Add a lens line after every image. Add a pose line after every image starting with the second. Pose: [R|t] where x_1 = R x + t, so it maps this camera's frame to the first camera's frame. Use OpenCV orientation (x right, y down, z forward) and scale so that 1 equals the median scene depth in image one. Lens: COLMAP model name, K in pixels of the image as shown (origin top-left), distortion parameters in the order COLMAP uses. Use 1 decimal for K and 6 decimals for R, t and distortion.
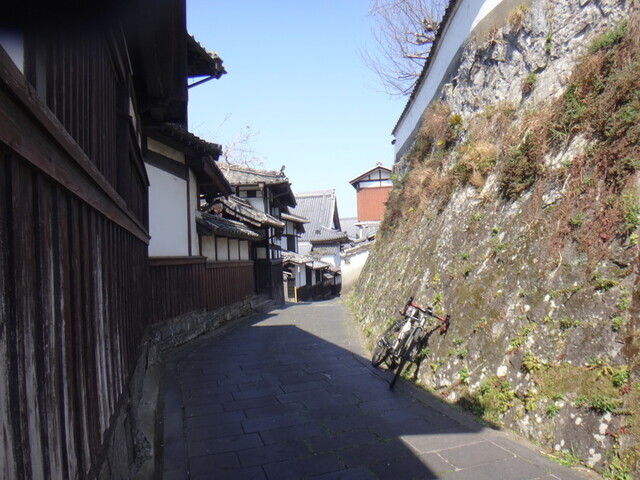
lens RADIAL K [[497.0, 0, 320.0], [0, 497.0, 240.0], [0, 0, 1]] dist [-0.008293, -0.050938]
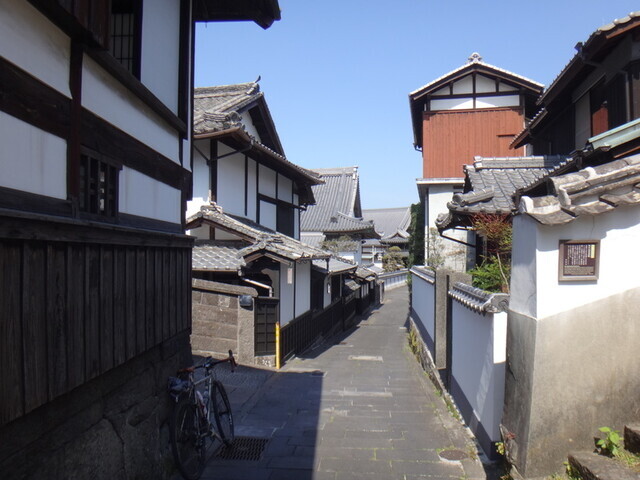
lens RADIAL K [[497.0, 0, 320.0], [0, 497.0, 240.0], [0, 0, 1]] dist [-0.008293, -0.050938]
pose [[0.998786, 0.042249, -0.025309, -0.020710], [-0.042189, 0.999105, 0.002926, 0.051432], [0.025410, -0.001855, 0.999675, 1.063869]]
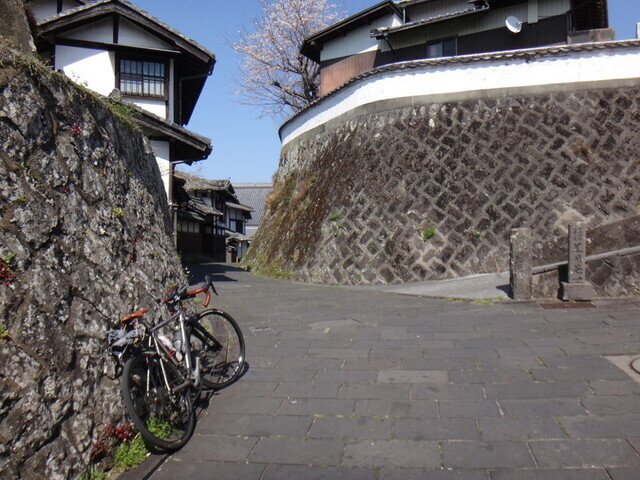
lens RADIAL K [[497.0, 0, 320.0], [0, 497.0, 240.0], [0, 0, 1]] dist [-0.008293, -0.050938]
pose [[0.996668, 0.045633, 0.067607, 0.143600], [-0.047431, 0.998556, 0.025225, -0.002145], [-0.066358, -0.028347, 0.997393, -0.692664]]
